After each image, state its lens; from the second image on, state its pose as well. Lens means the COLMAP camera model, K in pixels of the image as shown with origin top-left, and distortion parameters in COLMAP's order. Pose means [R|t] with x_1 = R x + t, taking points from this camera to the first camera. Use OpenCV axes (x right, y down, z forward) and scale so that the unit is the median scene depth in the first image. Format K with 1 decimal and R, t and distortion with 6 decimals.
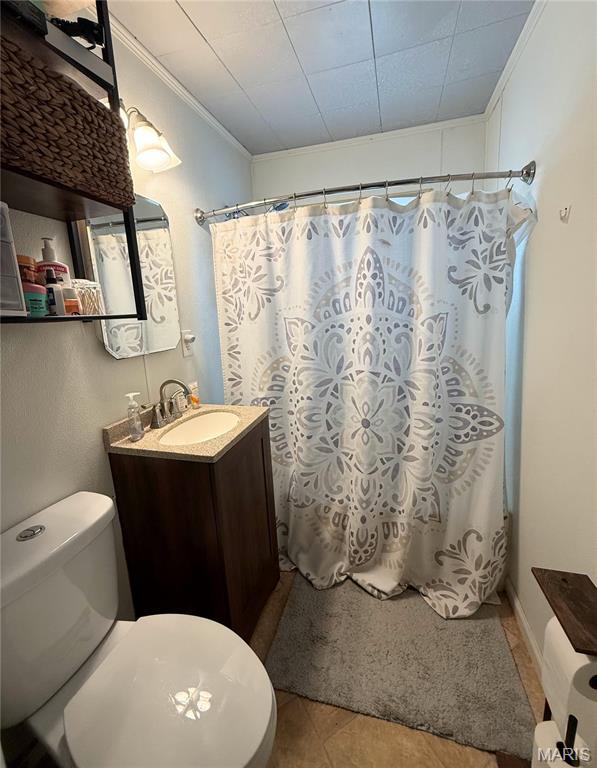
lens RADIAL K [[341.6, 0, 298.1], [0, 341.6, 381.2], [0, 0, 1]] dist [0.000905, 0.000058]
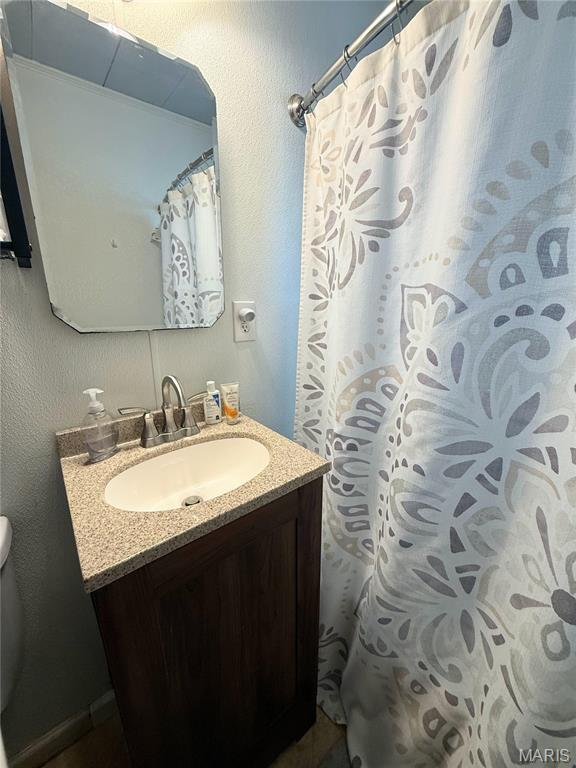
lens RADIAL K [[305.8, 0, 288.2], [0, 305.8, 385.6], [0, 0, 1]] dist [-0.002014, 0.000665]
pose [[0.819370, 0.203713, -0.535849, 0.083305], [-0.163984, 0.978962, 0.121423, -0.077176], [0.549311, -0.011620, 0.835537, 0.565470]]
